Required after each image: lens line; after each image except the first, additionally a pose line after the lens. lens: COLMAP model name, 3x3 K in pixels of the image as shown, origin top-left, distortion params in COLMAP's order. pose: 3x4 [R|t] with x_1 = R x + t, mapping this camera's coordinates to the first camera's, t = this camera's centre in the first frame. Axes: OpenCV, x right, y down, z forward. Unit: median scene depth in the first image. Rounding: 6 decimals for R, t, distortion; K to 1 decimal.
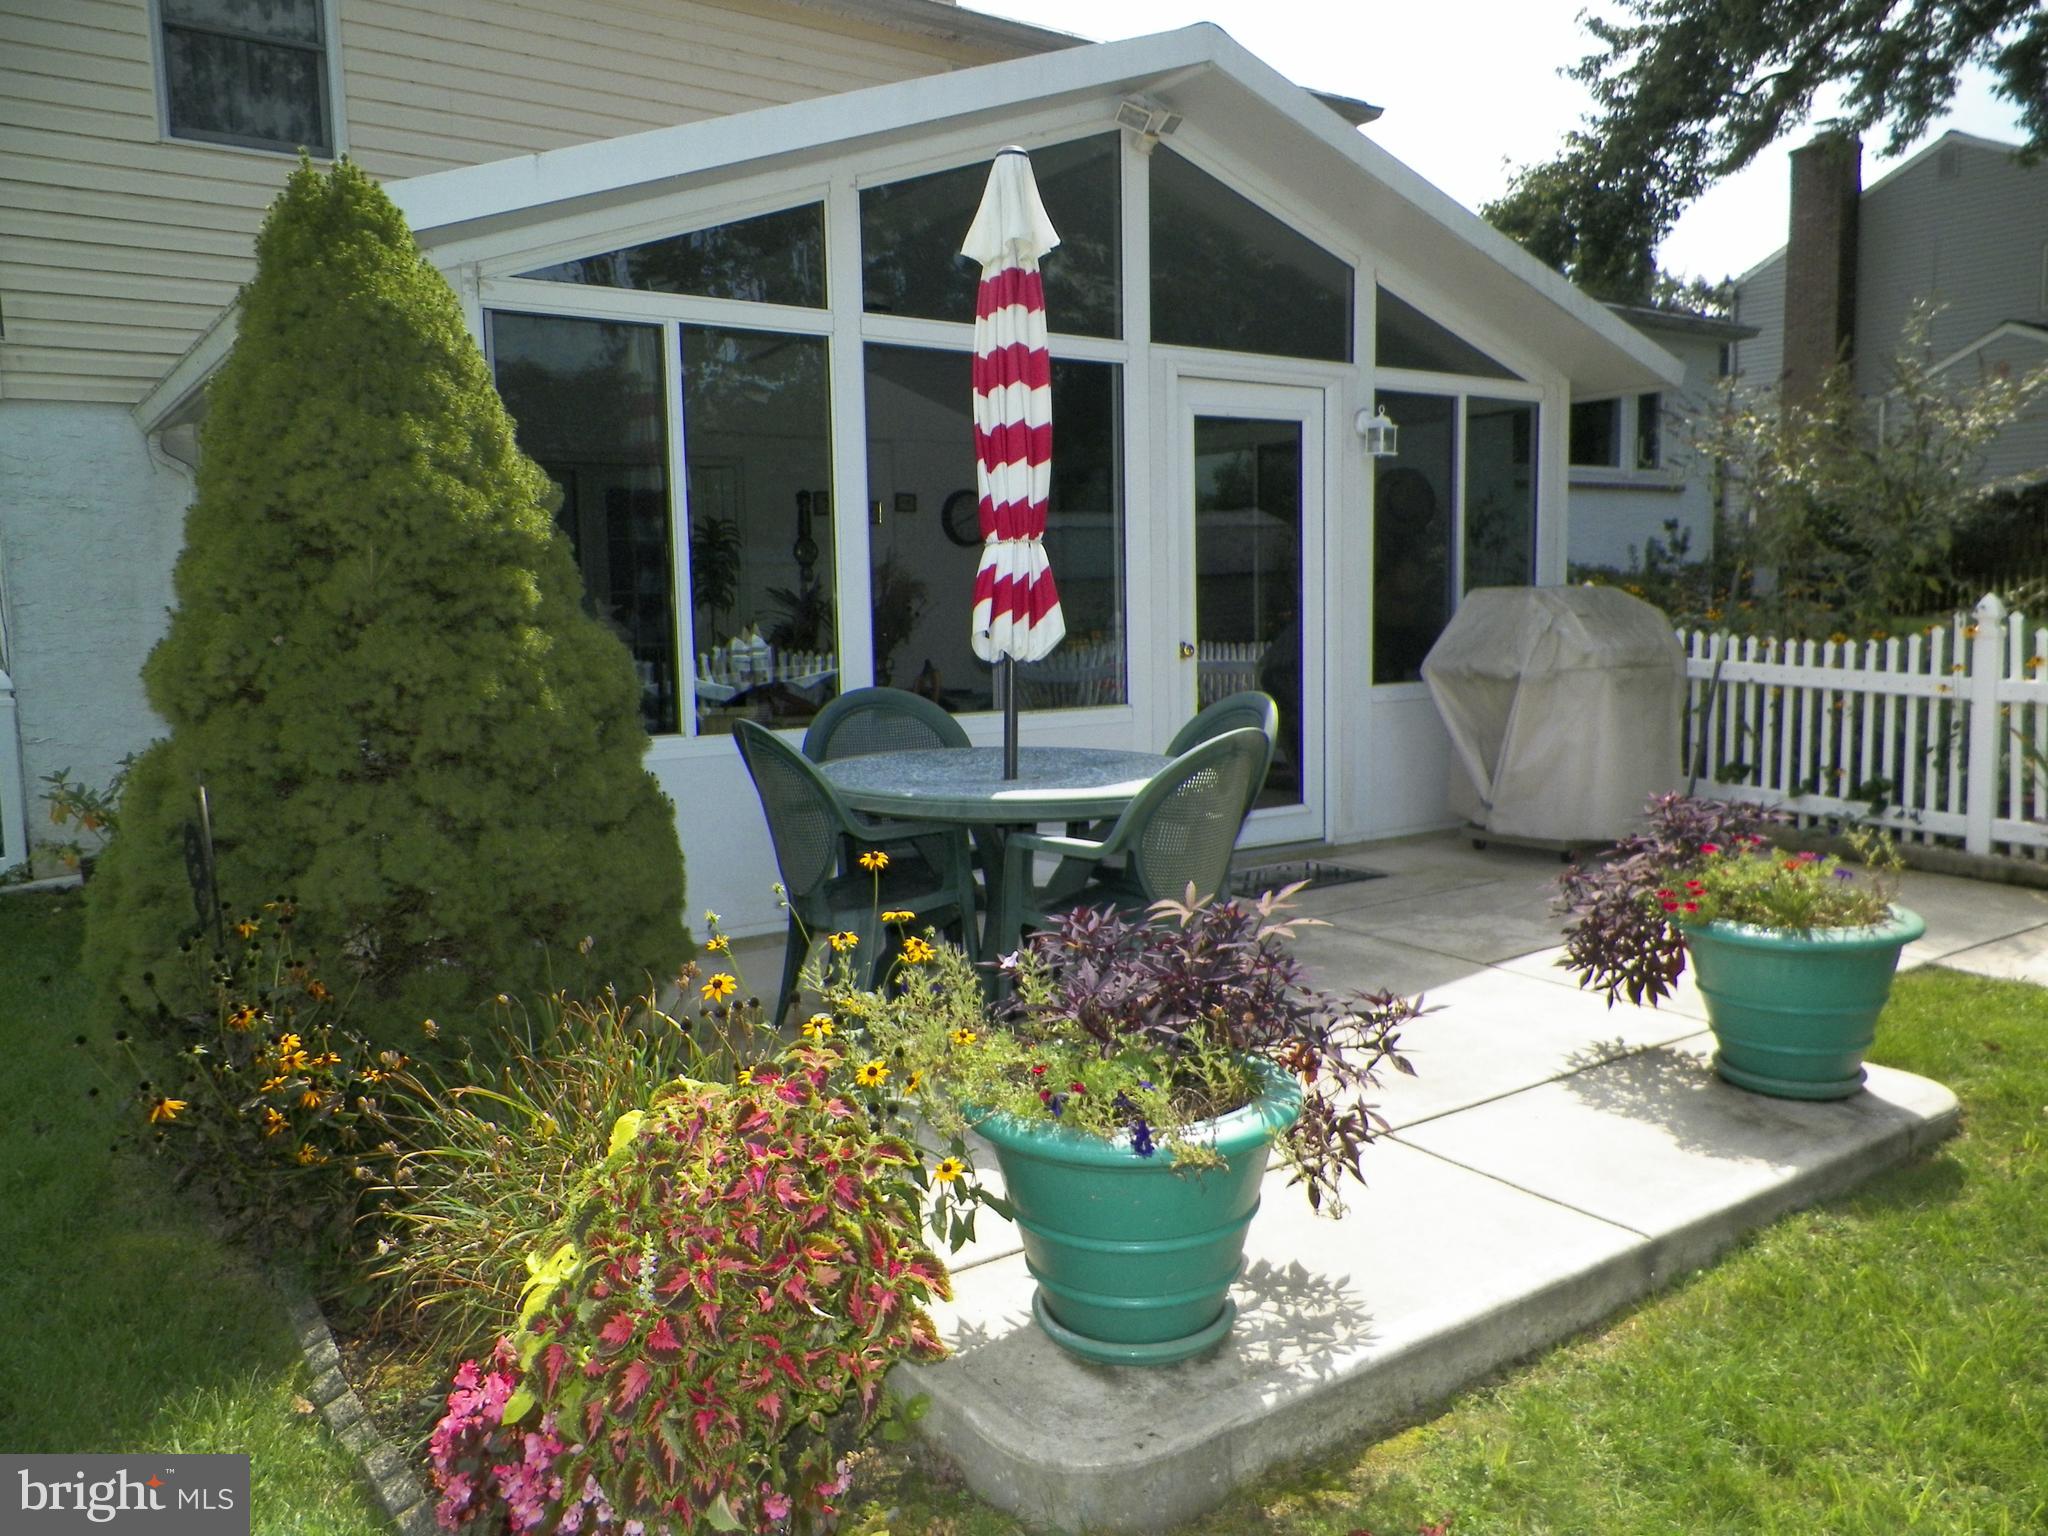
lens RADIAL K [[1535.1, 0, 1030.3], [0, 1535.1, 767.8], [0, 0, 1]] dist [0.014295, -0.012669]
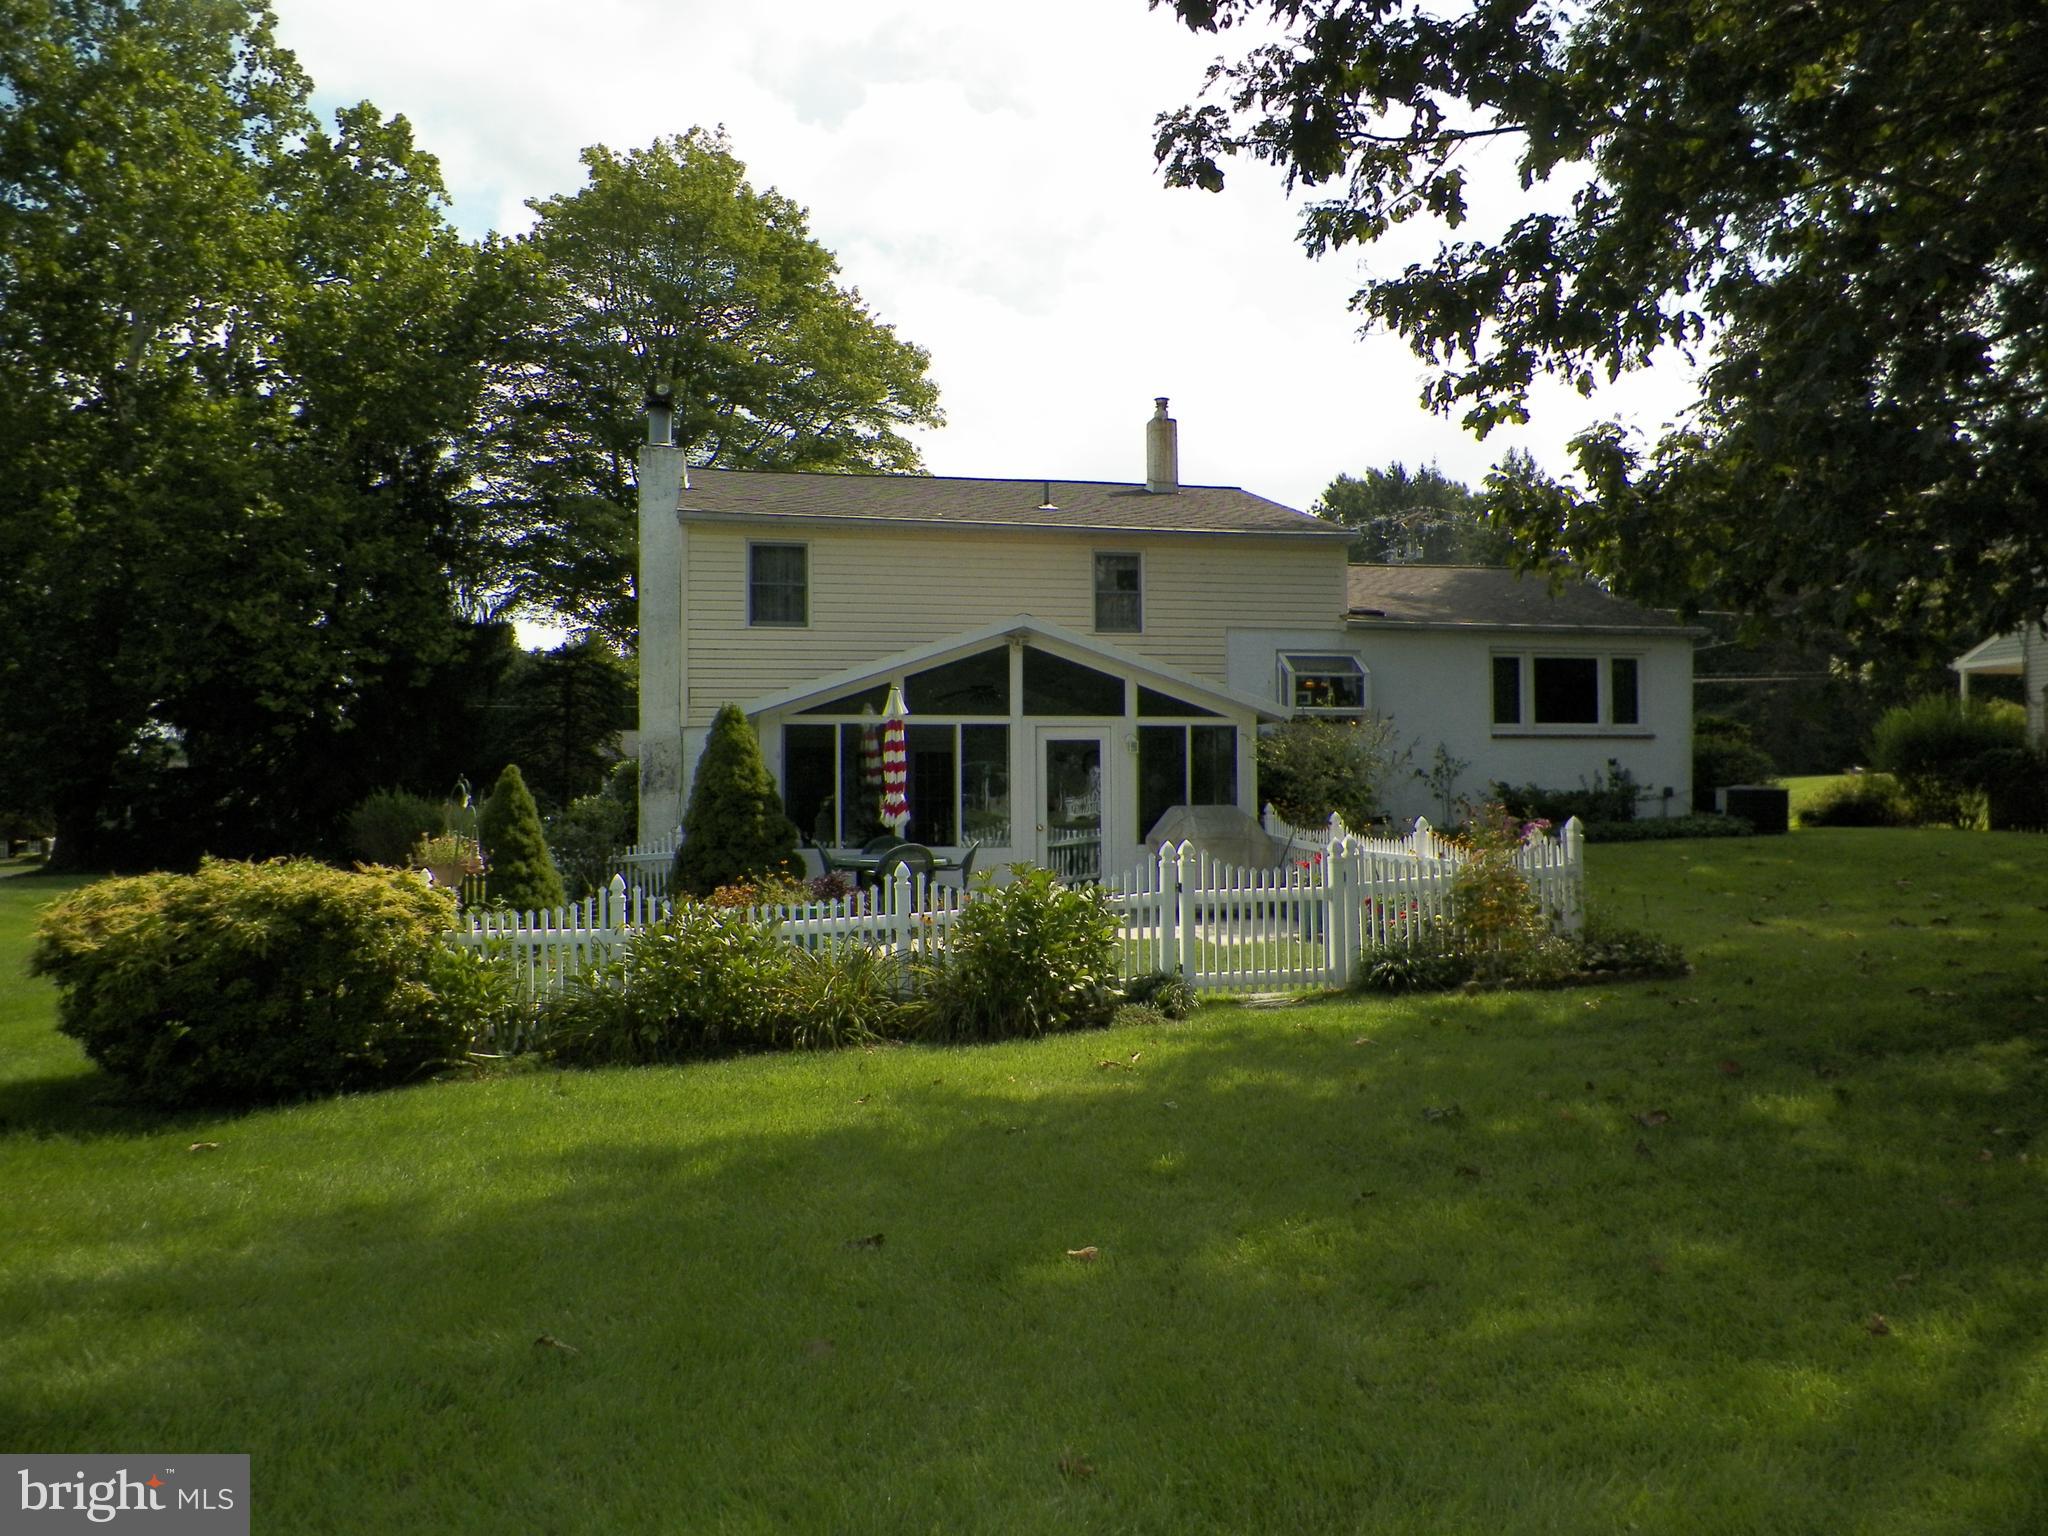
lens RADIAL K [[1535.1, 0, 1023.2], [0, 1535.1, 766.6], [0, 0, 1]] dist [0.014295, -0.012669]
pose [[0.914577, 0.001018, -0.404410, 1.237526], [-0.052948, 0.991690, -0.117245, 0.140879], [0.400930, 0.128643, 0.907032, -1.538906]]
